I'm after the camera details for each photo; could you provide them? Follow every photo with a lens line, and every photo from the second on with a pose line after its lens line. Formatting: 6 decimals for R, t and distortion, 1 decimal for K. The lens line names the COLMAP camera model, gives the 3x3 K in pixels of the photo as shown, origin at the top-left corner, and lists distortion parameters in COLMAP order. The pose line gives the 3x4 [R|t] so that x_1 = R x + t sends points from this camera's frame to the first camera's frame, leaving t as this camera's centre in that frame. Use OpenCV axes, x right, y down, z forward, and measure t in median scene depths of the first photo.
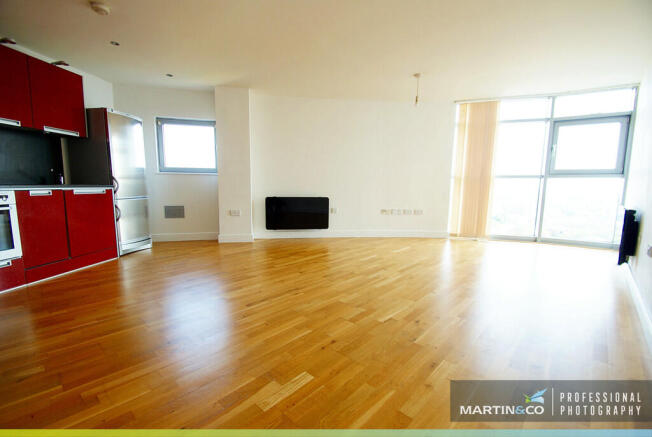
lens RADIAL K [[290.1, 0, 323.7], [0, 290.1, 226.0], [0, 0, 1]] dist [0.003141, -0.008334]
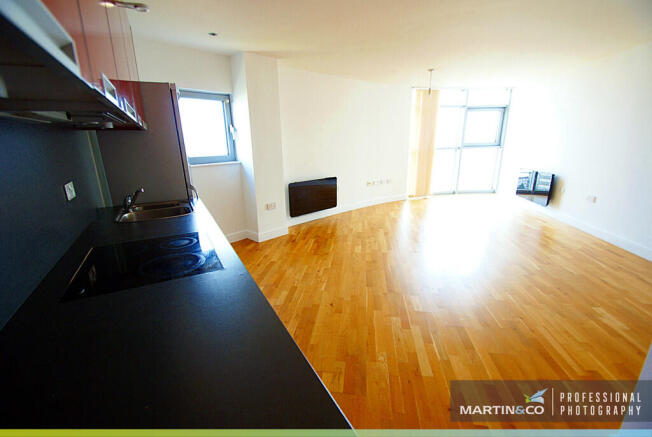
lens RADIAL K [[290.1, 0, 323.7], [0, 290.1, 226.0], [0, 0, 1]] dist [0.003141, -0.008334]
pose [[0.819104, -0.188585, 0.541760, -0.714818], [0.105616, 0.977851, 0.180702, -0.137888], [-0.563838, -0.090795, 0.820879, 0.186376]]
